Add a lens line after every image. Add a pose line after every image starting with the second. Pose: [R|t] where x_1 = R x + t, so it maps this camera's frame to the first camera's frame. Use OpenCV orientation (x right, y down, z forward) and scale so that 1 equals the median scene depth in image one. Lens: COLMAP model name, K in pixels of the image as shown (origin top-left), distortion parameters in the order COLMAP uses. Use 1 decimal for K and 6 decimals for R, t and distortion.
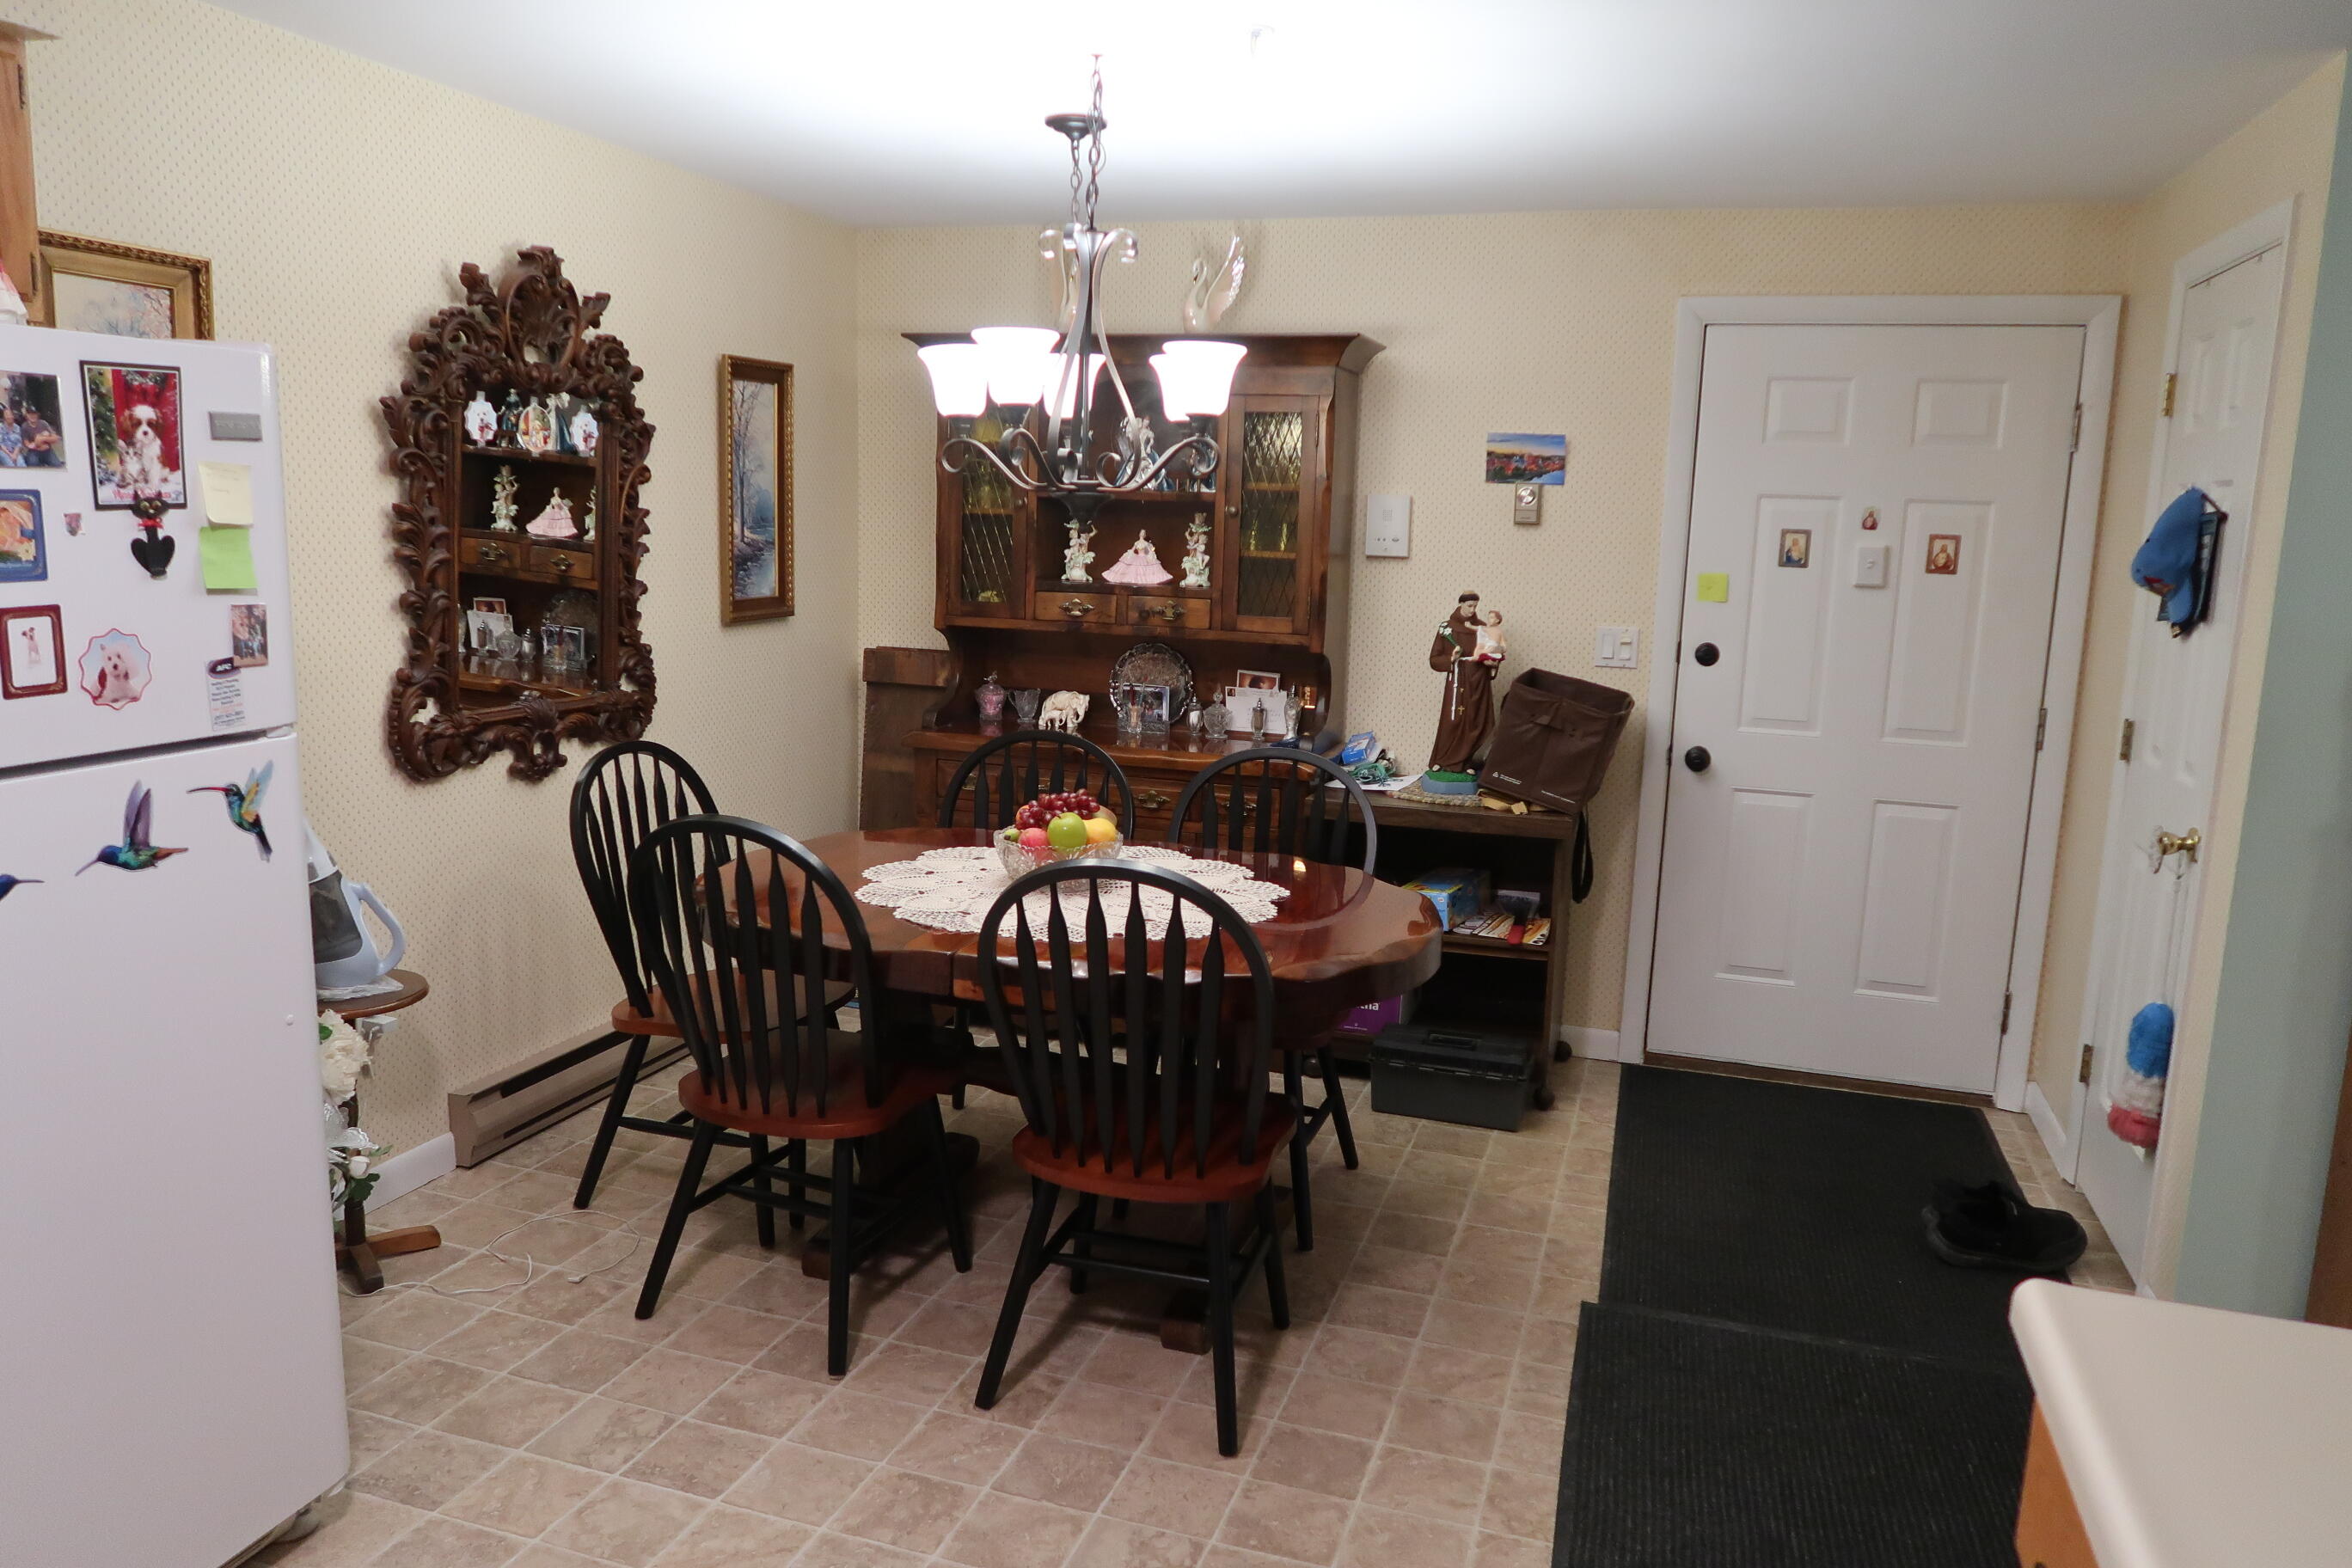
lens RADIAL K [[1648.4, 0, 1168.7], [0, 1648.4, 789.4], [0, 0, 1]] dist [-0.015099, 0.006704]
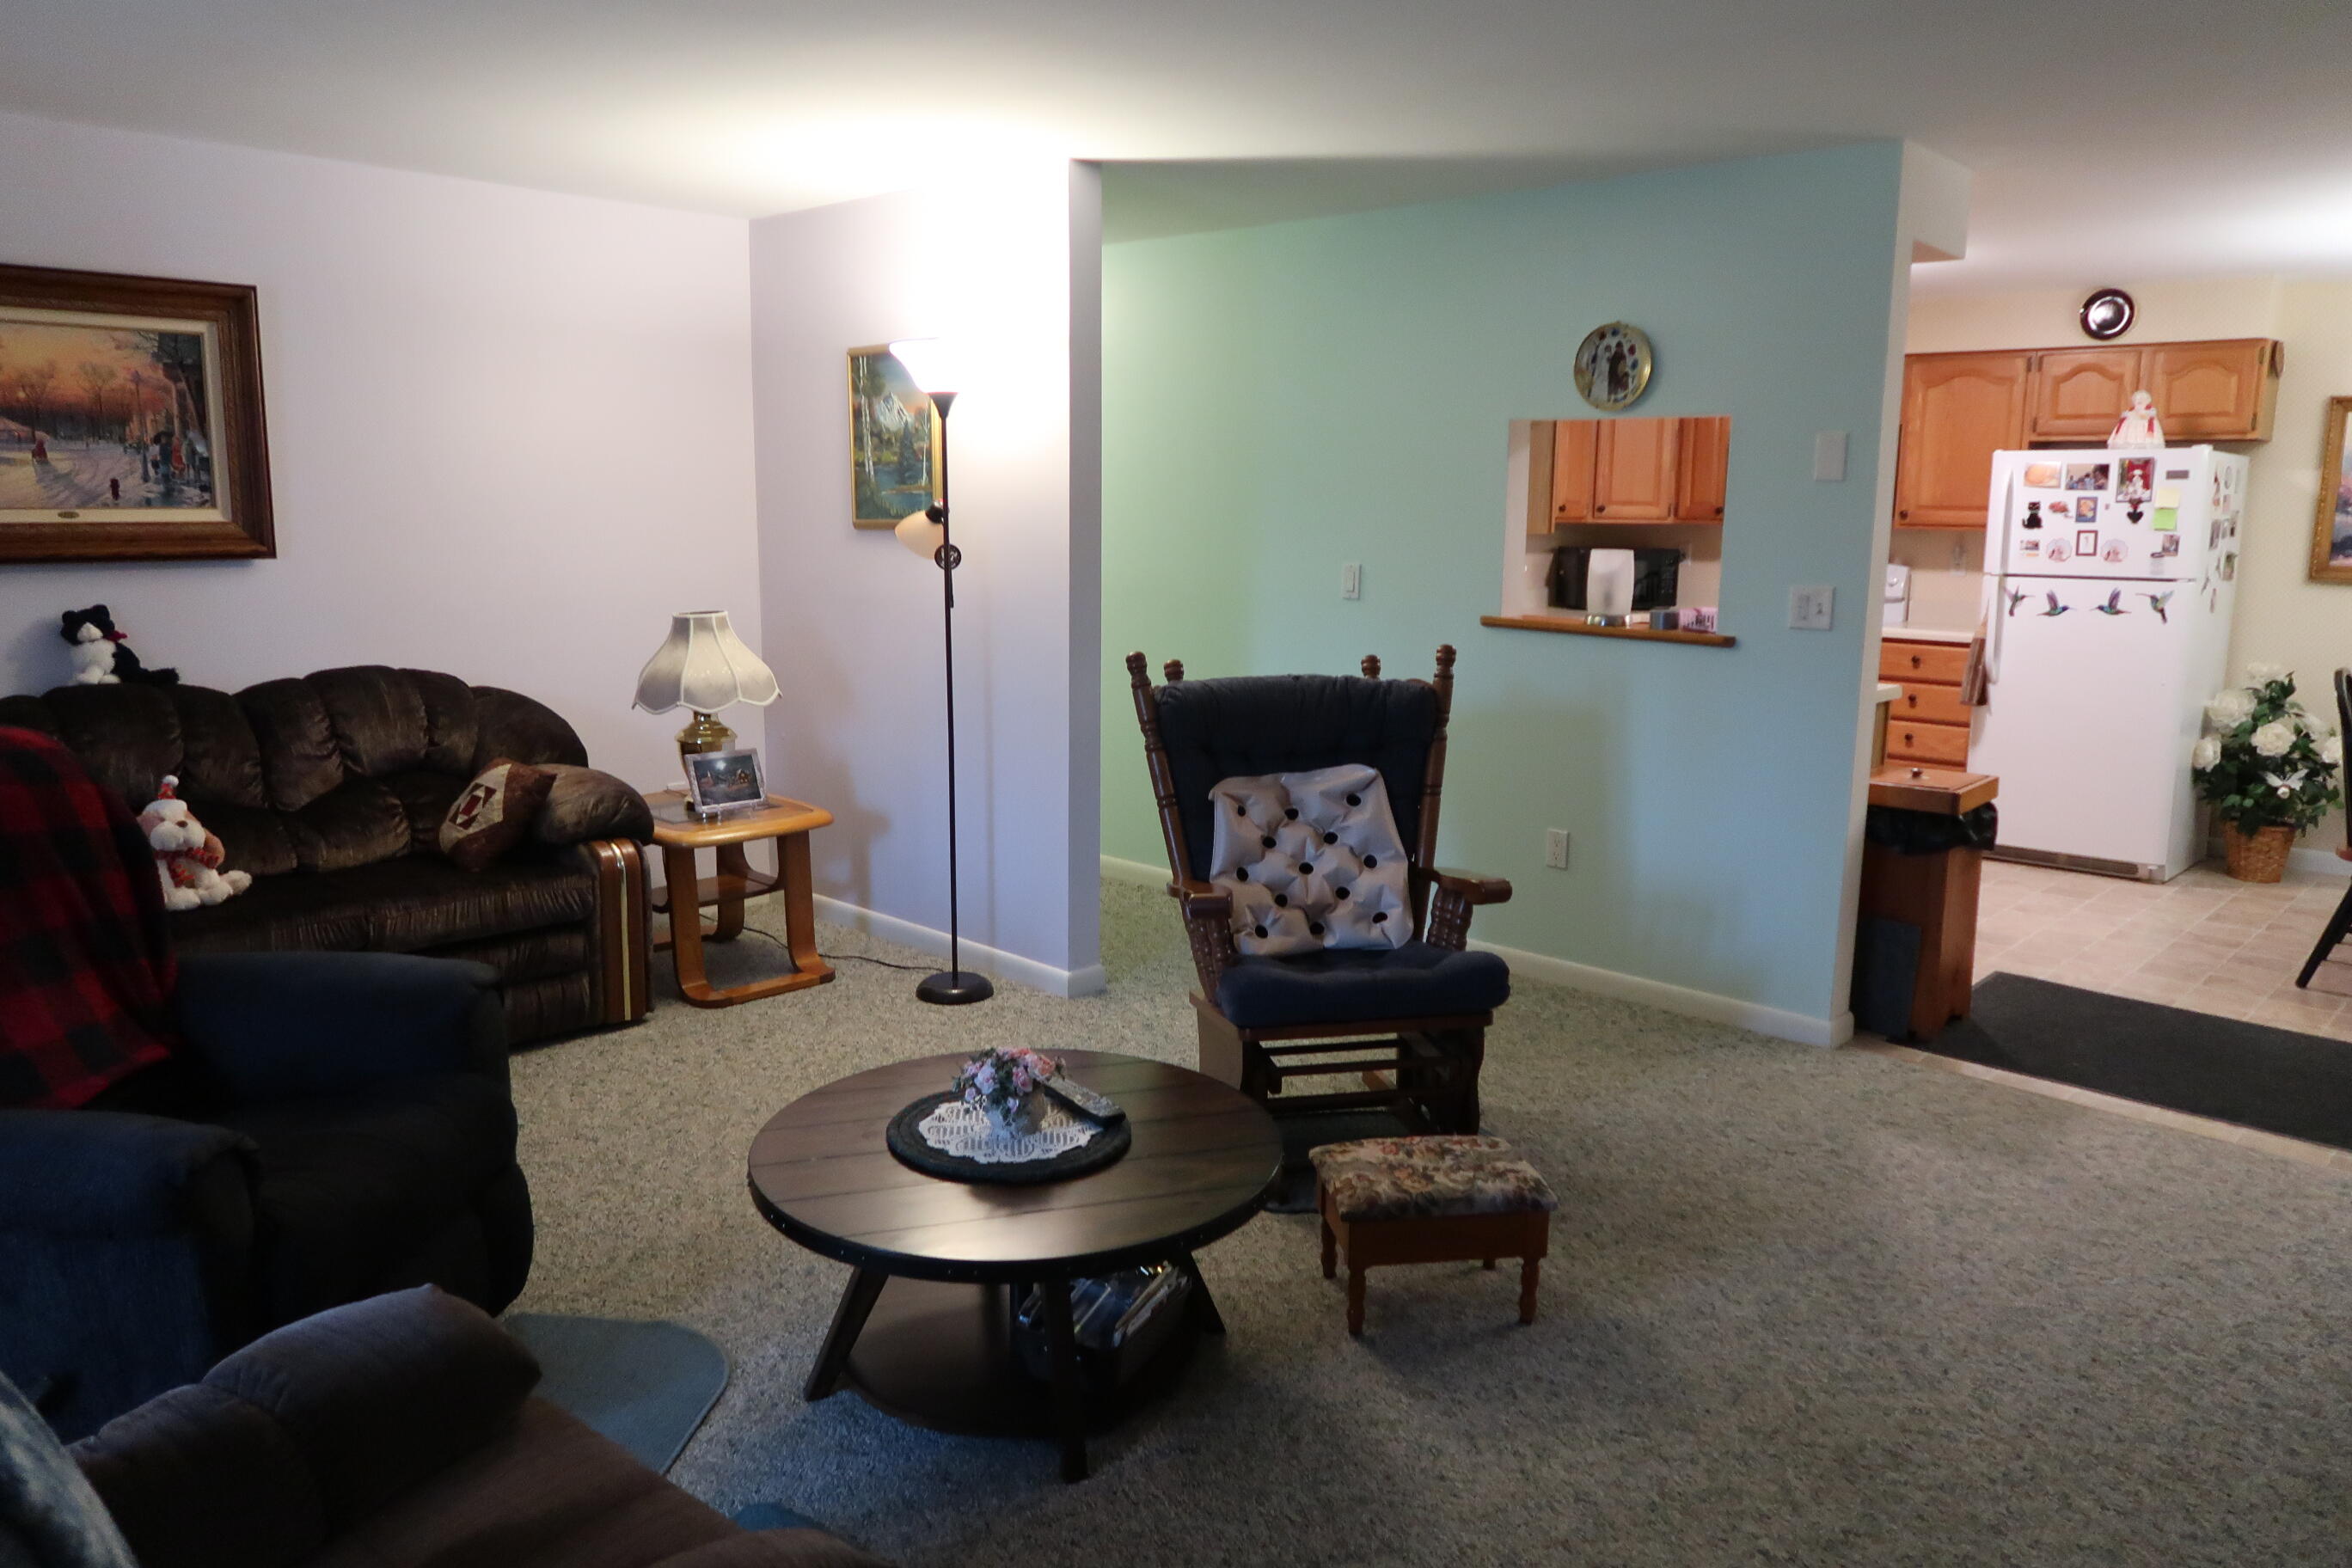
lens RADIAL K [[1648.4, 0, 1179.3], [0, 1648.4, 778.8], [0, 0, 1]] dist [-0.015099, 0.006704]
pose [[-0.439804, 0.122100, -0.889755, 3.126652], [-0.170625, 0.961311, 0.216259, -0.026512], [0.881736, 0.246926, -0.401955, 0.777768]]
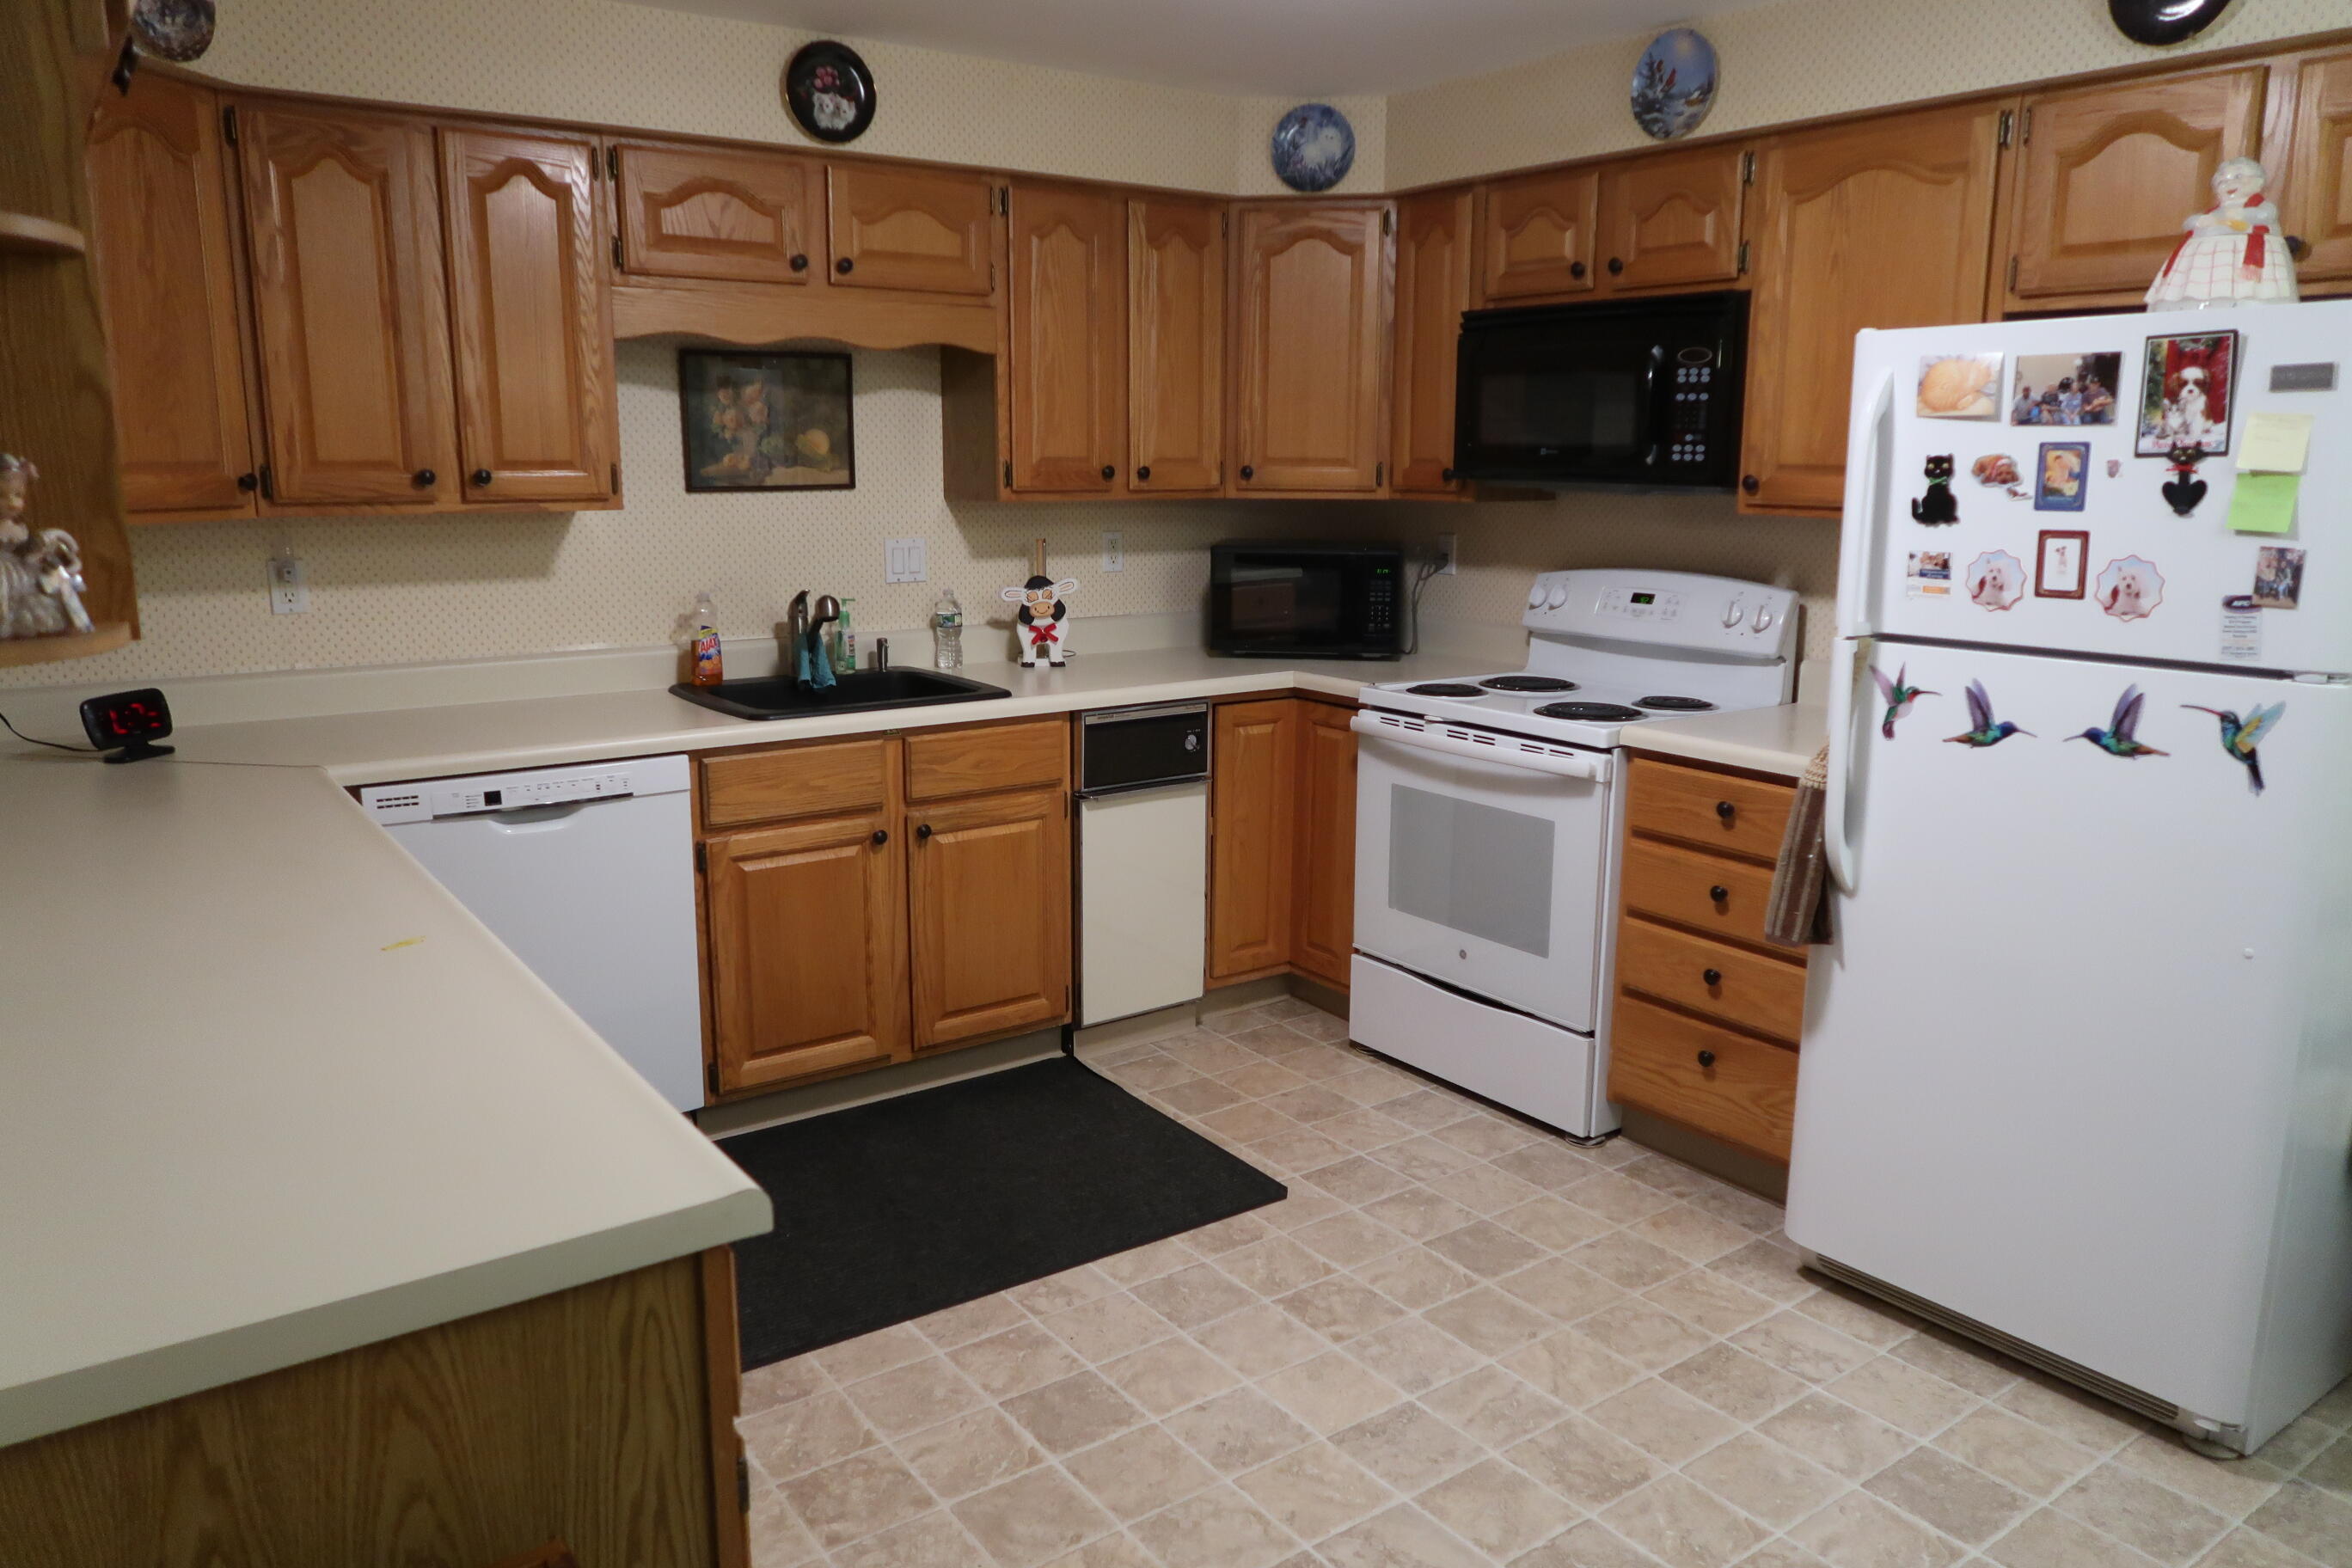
lens RADIAL K [[1648.4, 0, 1166.2], [0, 1648.4, 778.6], [0, 0, 1]] dist [-0.015099, 0.006704]
pose [[-0.598184, 0.127239, -0.791193, 0.768767], [-0.155010, 0.950295, 0.270021, -0.156356], [0.786224, 0.284165, -0.548727, 1.139088]]
